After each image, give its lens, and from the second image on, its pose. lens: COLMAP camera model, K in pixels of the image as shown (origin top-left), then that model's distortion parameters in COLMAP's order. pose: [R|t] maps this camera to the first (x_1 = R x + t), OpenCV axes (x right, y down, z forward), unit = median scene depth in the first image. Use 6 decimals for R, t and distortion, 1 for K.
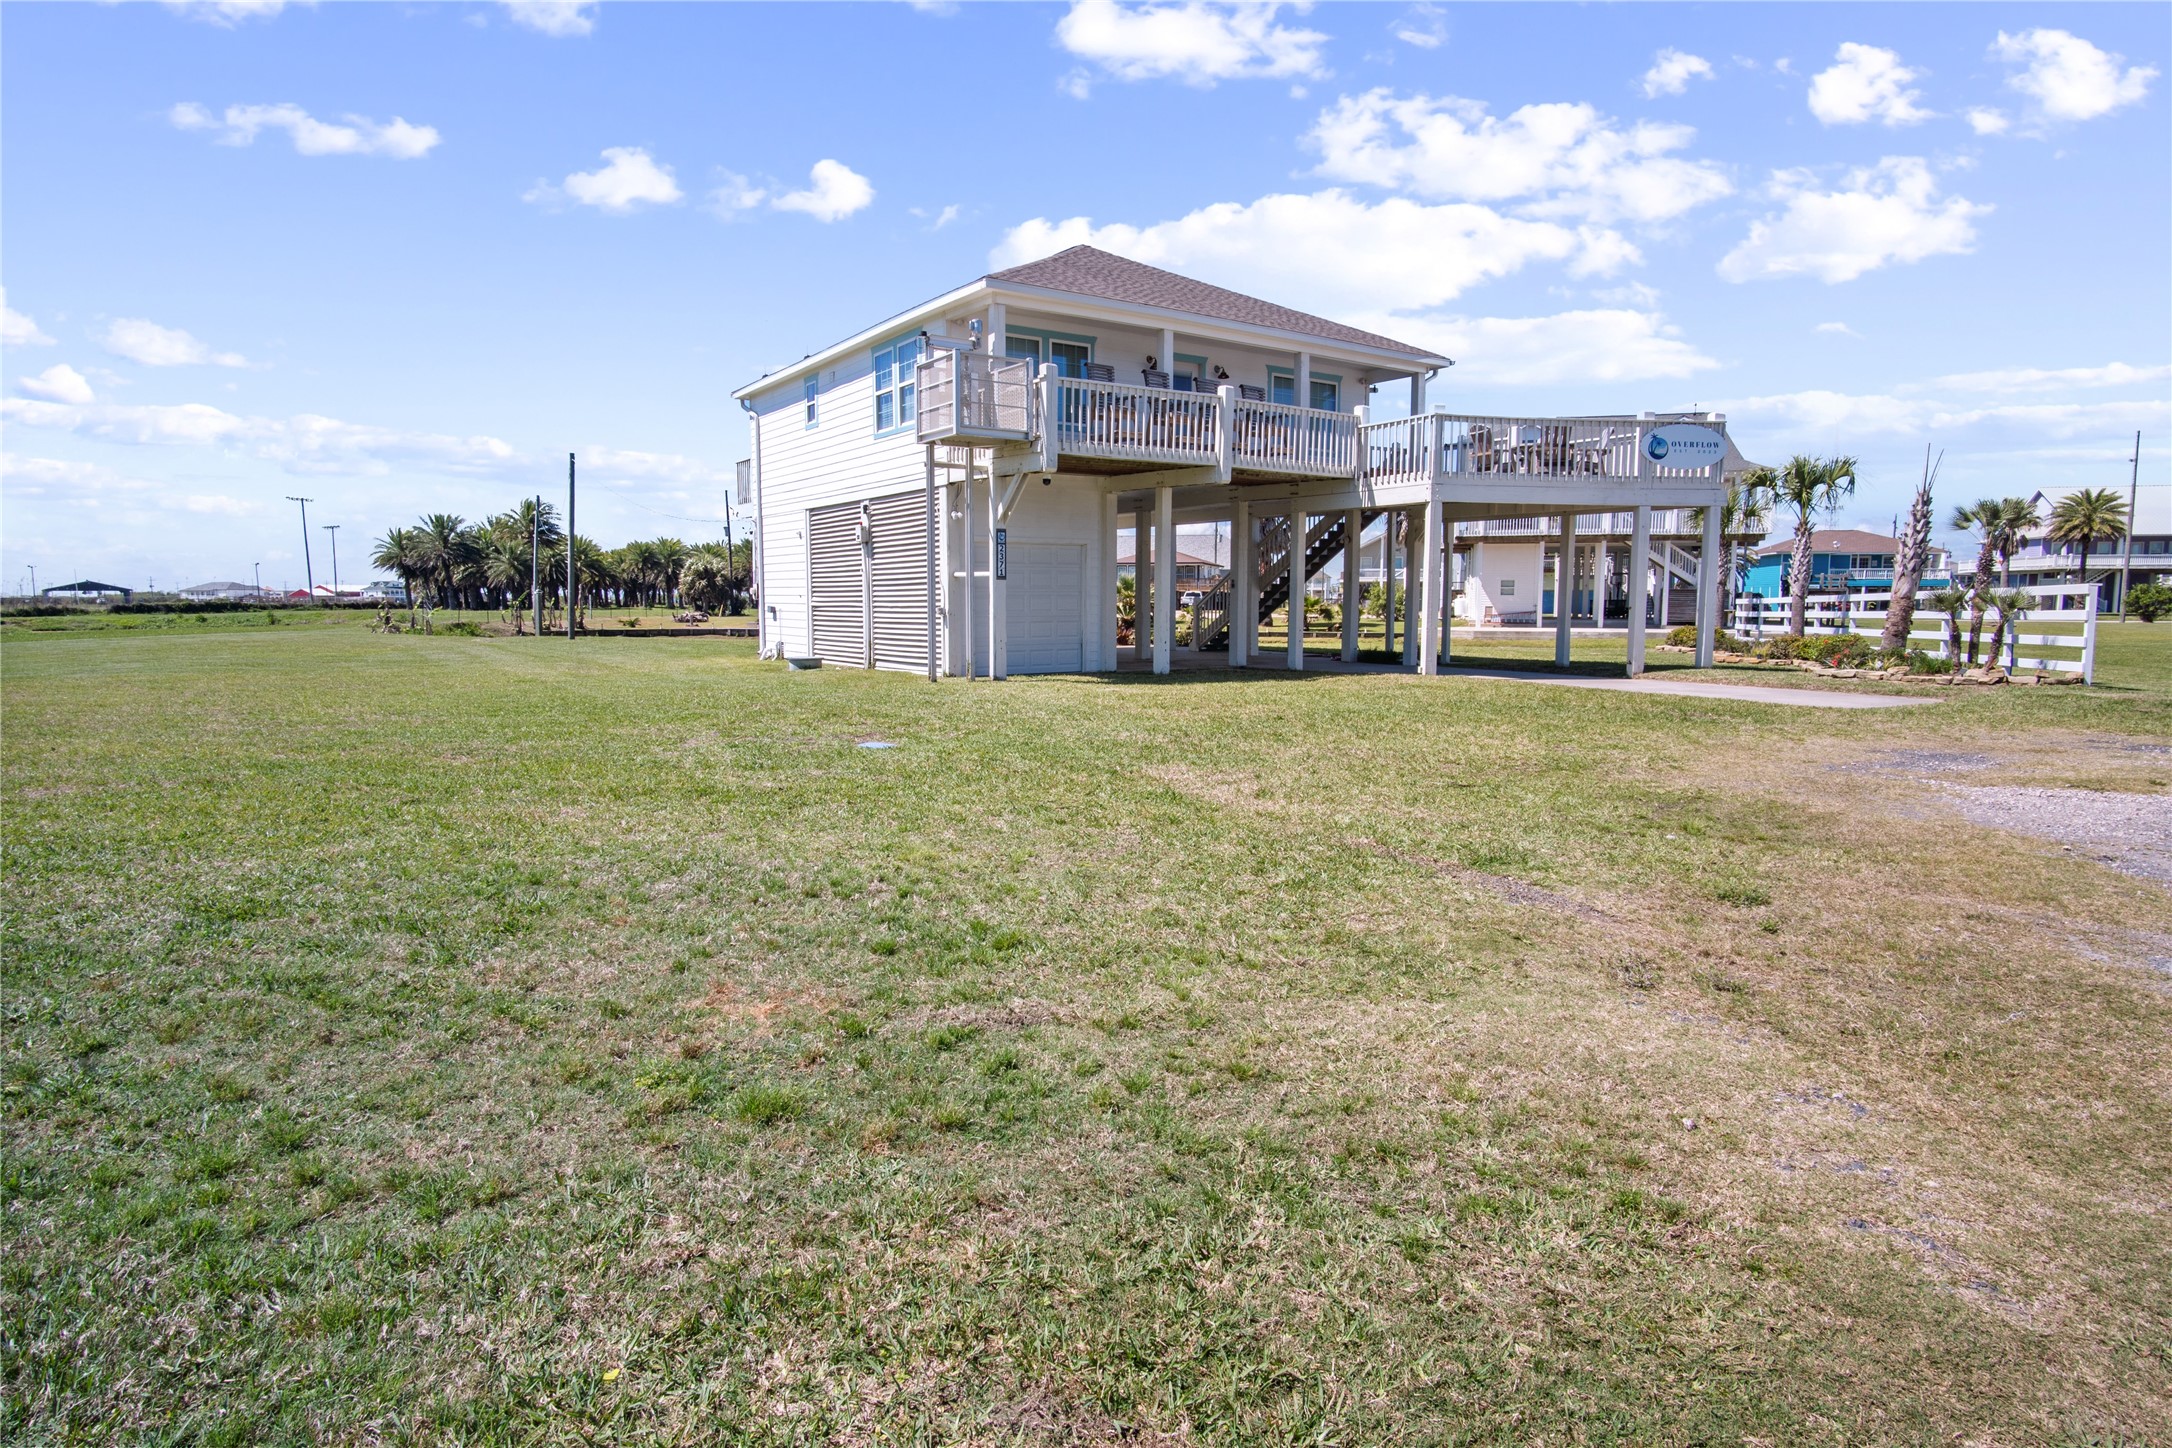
lens RADIAL K [[1193.9, 0, 1086.0], [0, 1193.9, 724.0], [0, 0, 1]] dist [-0.006519, -0.000817]
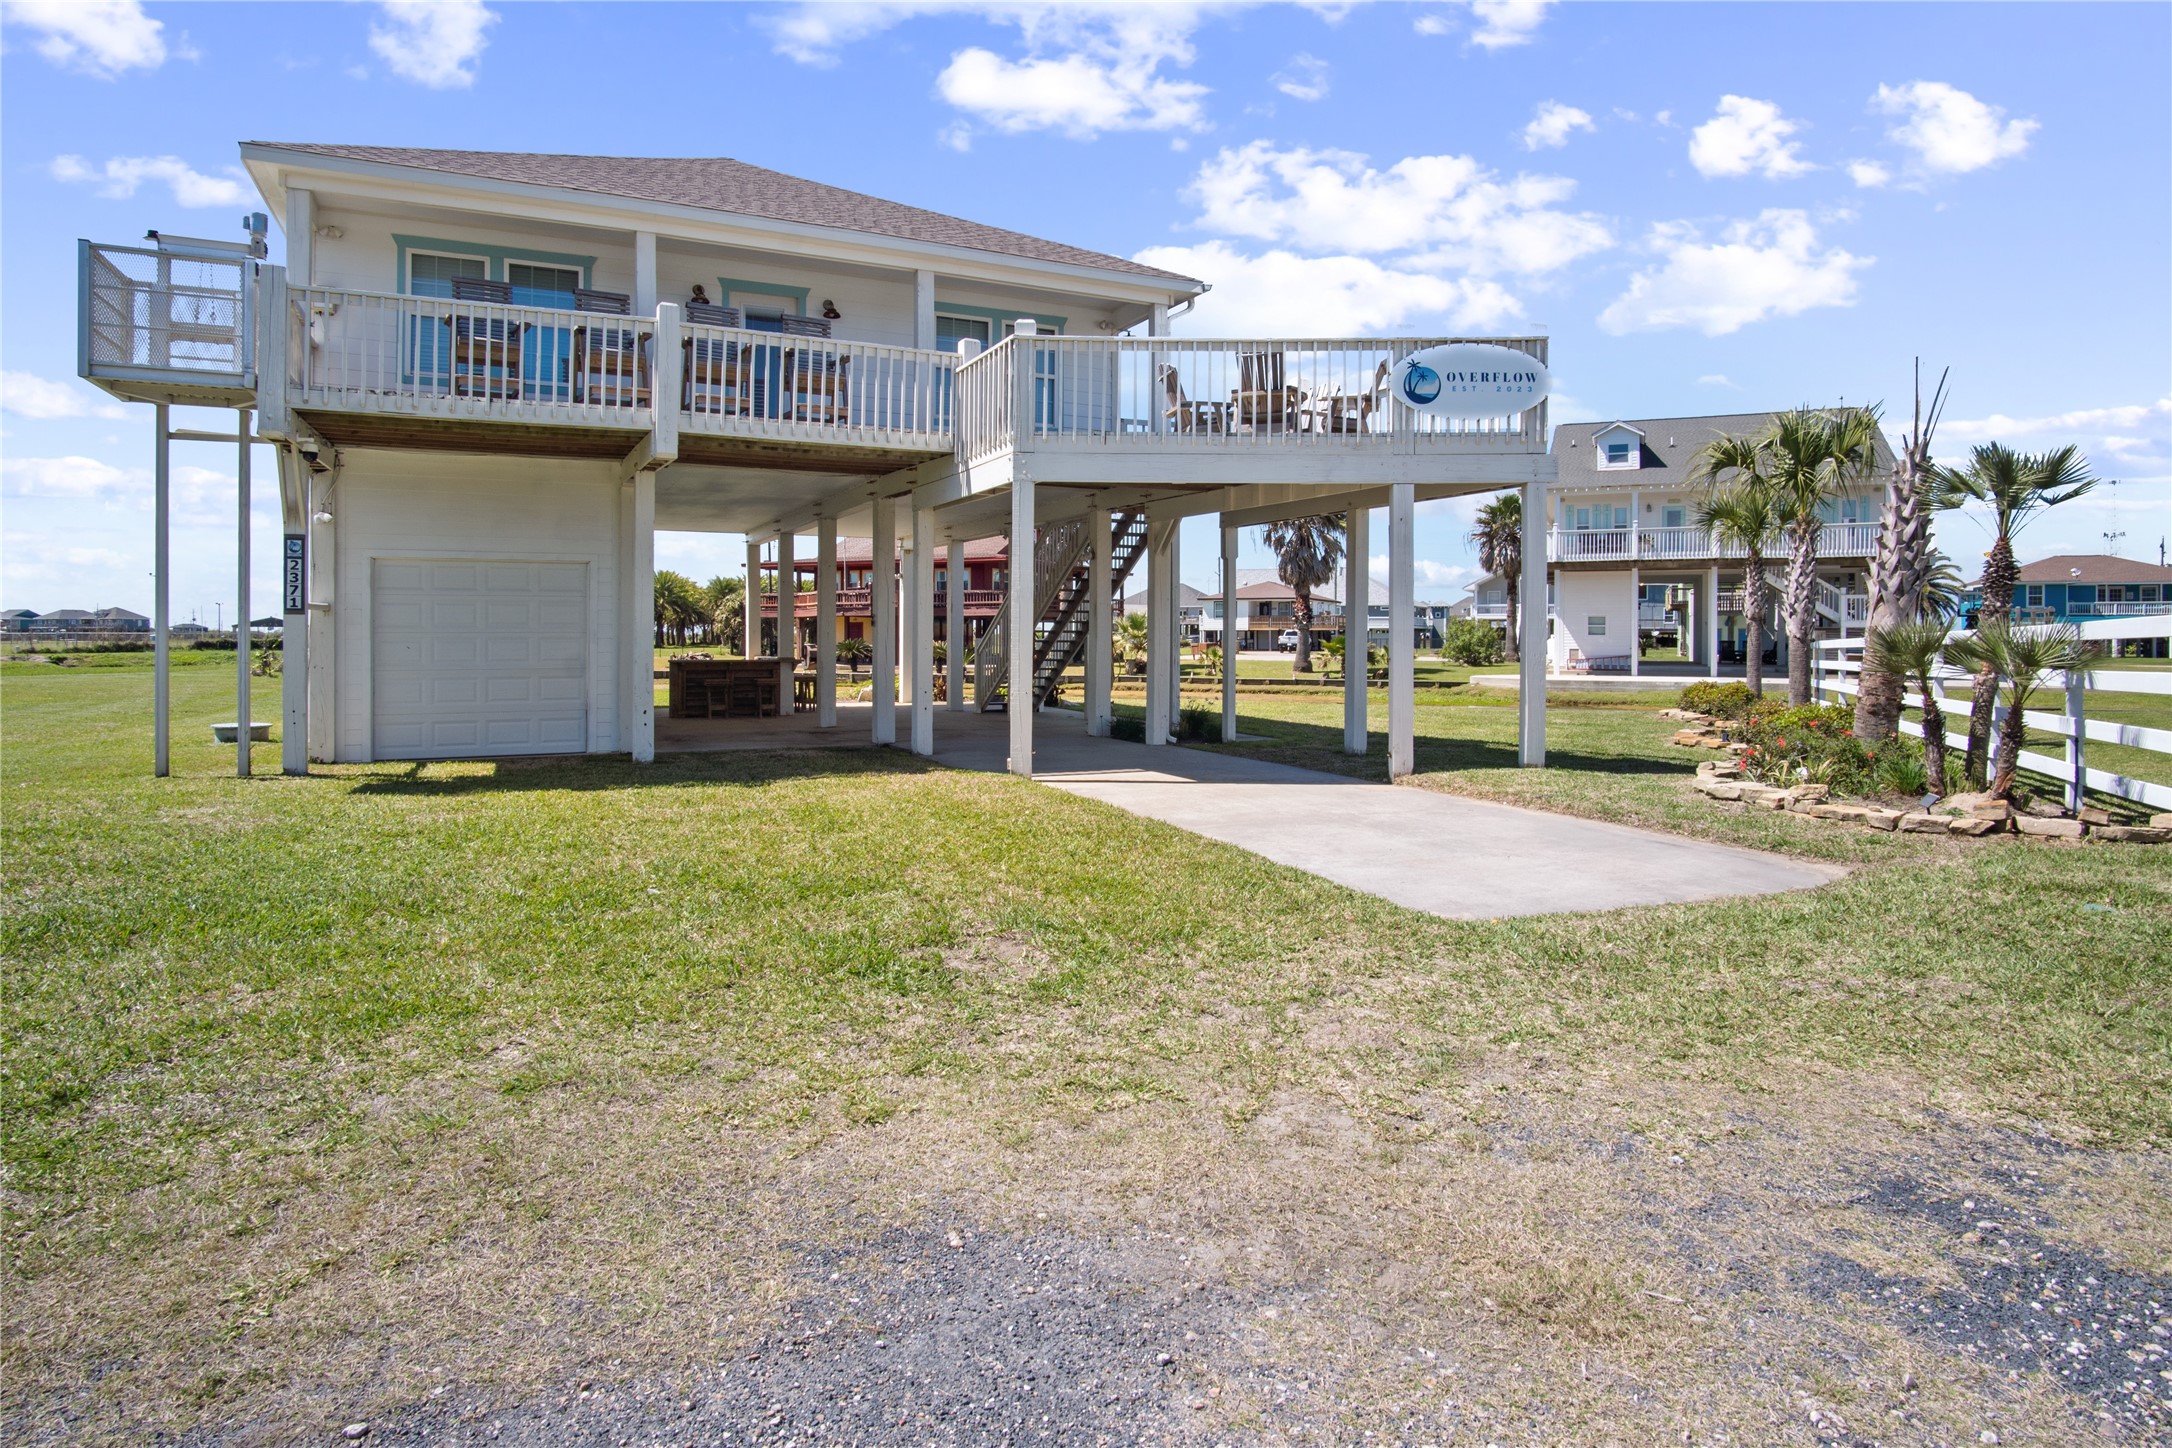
lens RADIAL K [[1223.0, 0, 1083.7], [0, 1223.0, 658.2], [0, 0, 1]] dist [-0.020977, 0.001056]
pose [[0.986803, 0.005233, -0.161843, 0.281480], [-0.019316, 0.996145, -0.085563, -0.030456], [0.160771, 0.087560, 0.983100, 0.272851]]
